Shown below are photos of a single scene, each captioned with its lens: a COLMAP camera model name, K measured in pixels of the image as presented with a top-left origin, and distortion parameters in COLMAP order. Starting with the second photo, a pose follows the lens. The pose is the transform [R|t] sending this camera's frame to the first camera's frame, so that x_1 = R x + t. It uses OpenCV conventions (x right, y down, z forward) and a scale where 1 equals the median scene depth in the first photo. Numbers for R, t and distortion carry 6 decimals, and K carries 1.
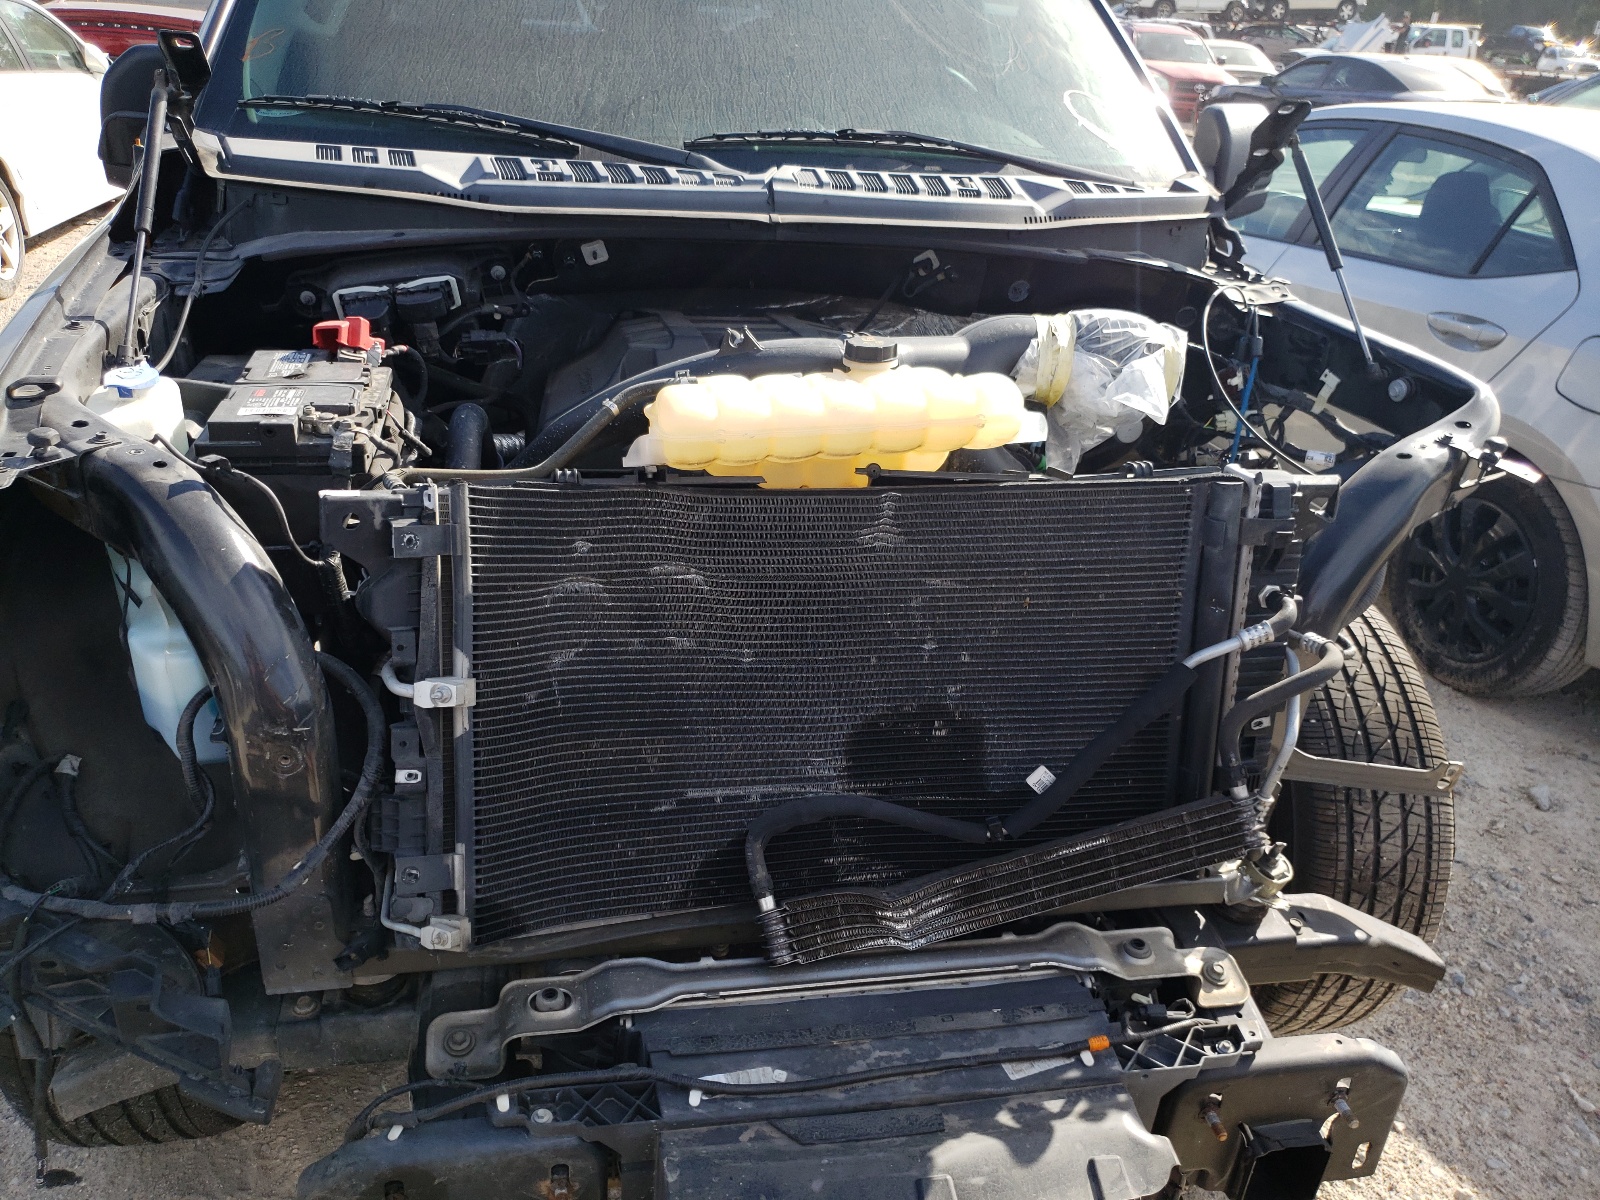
lens RADIAL K [[1253.3, 0, 800.0], [0, 1253.3, 600.0], [0, 0, 1]] dist [0.001108, 0.002287]
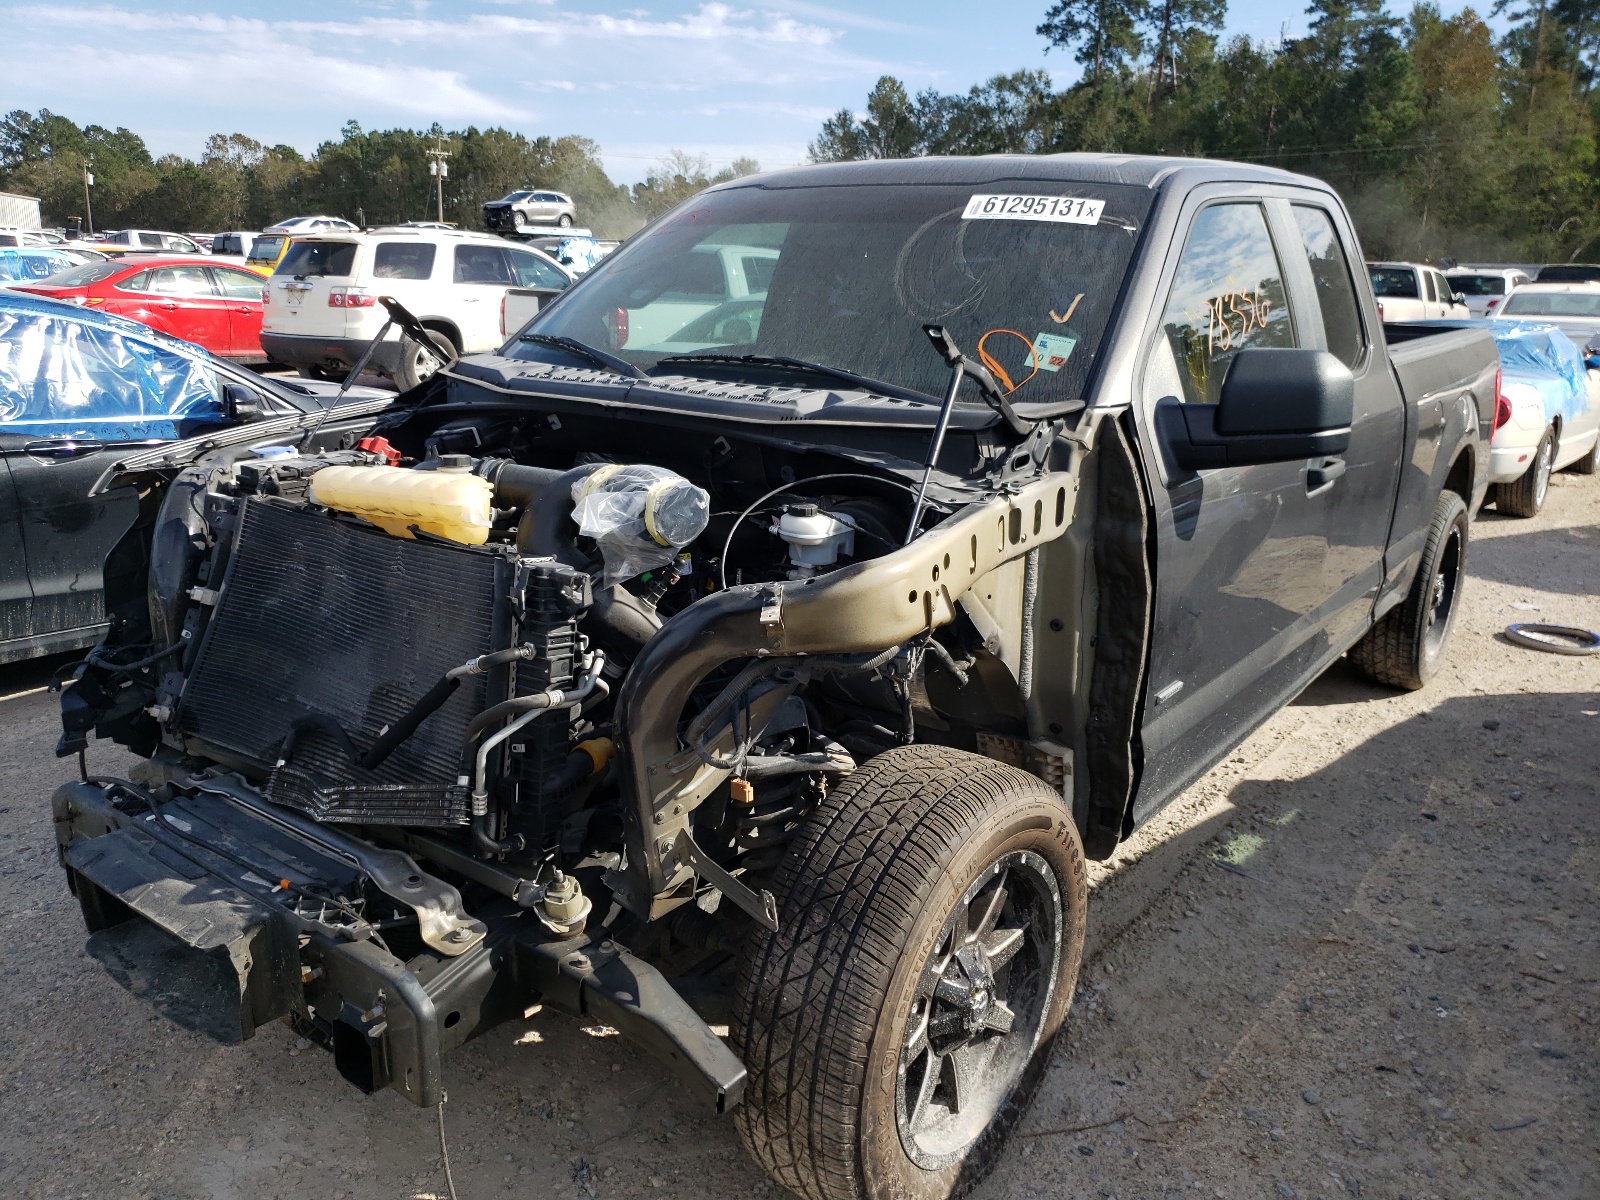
lens RADIAL K [[1253.3, 0, 800.0], [0, 1253.3, 600.0], [0, 0, 1]] dist [0.001108, 0.002287]
pose [[0.674007, 0.145547, -0.724245, 1.220334], [-0.306593, 0.947089, -0.094995, -0.012307], [0.672098, 0.286076, 0.682968, 0.203061]]
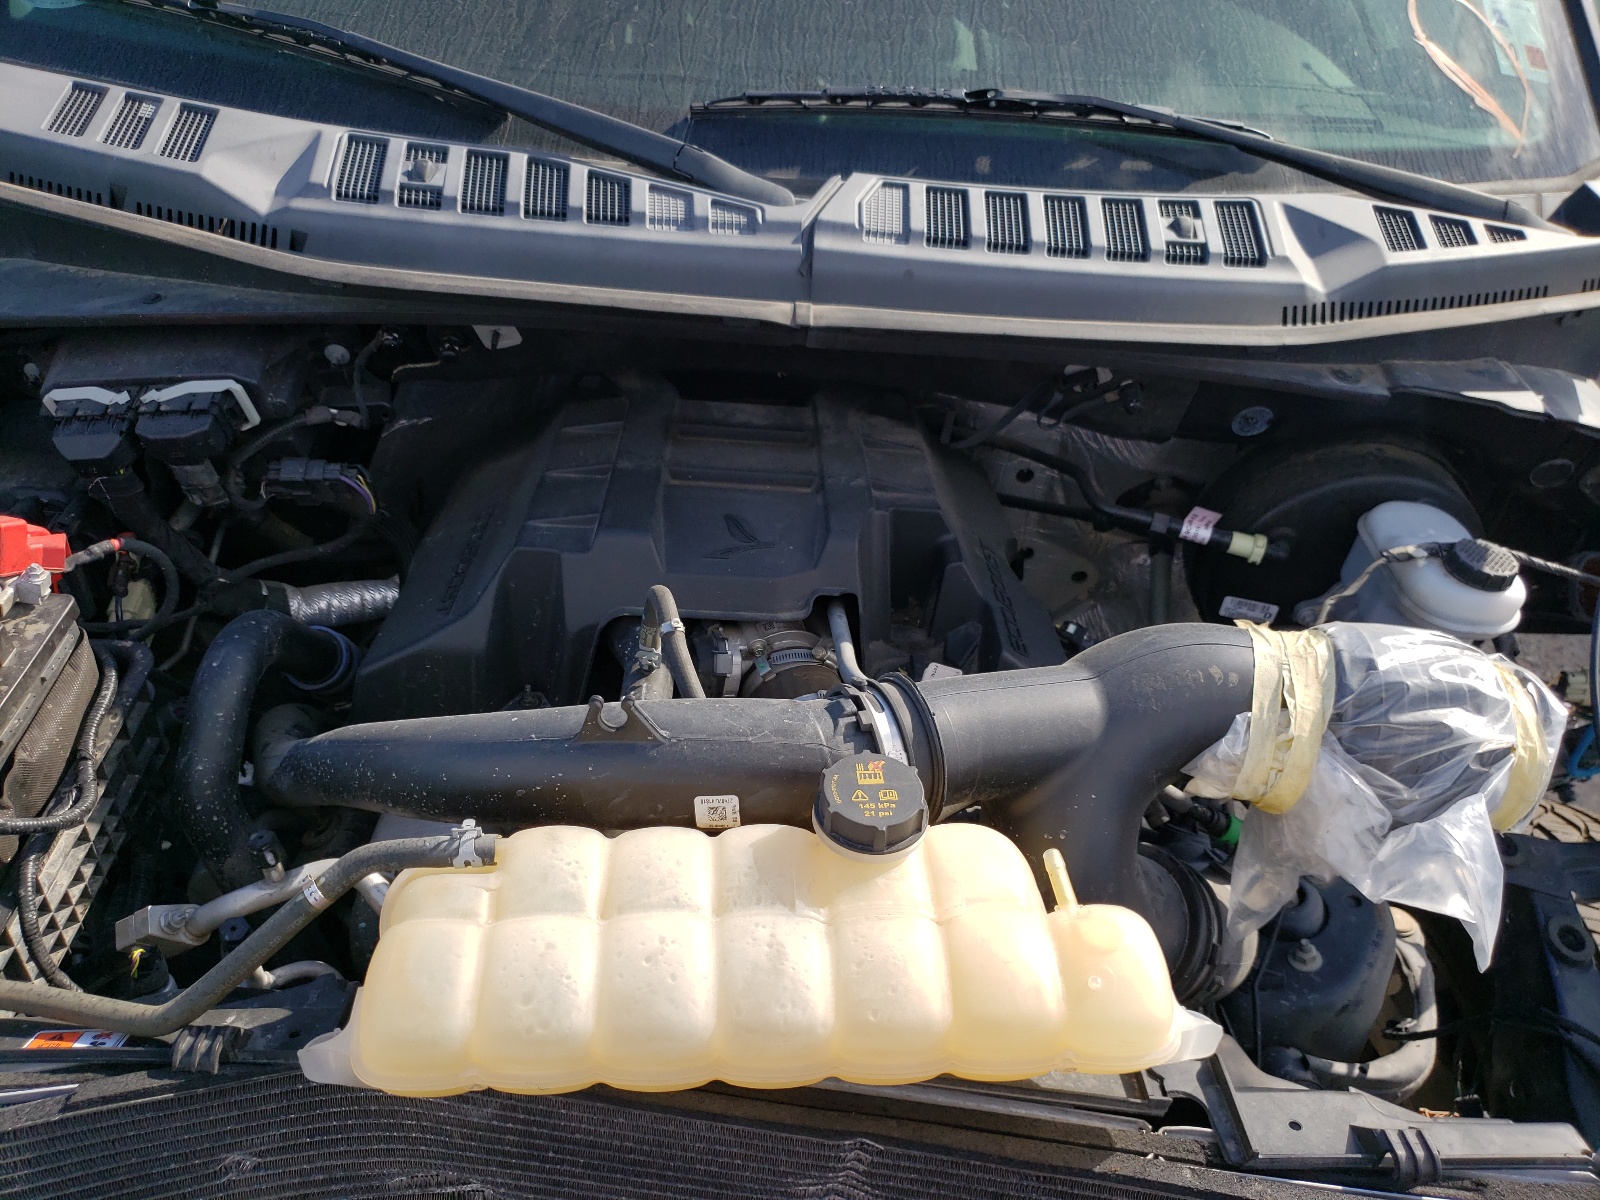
lens RADIAL K [[1253.3, 0, 800.0], [0, 1253.3, 600.0], [0, 0, 1]] dist [0.001108, 0.002287]
pose [[0.981993, 0.128893, -0.138119, 0.069175], [-0.094718, 0.968483, 0.230367, -0.307257], [0.163458, -0.213136, 0.963252, 0.445583]]
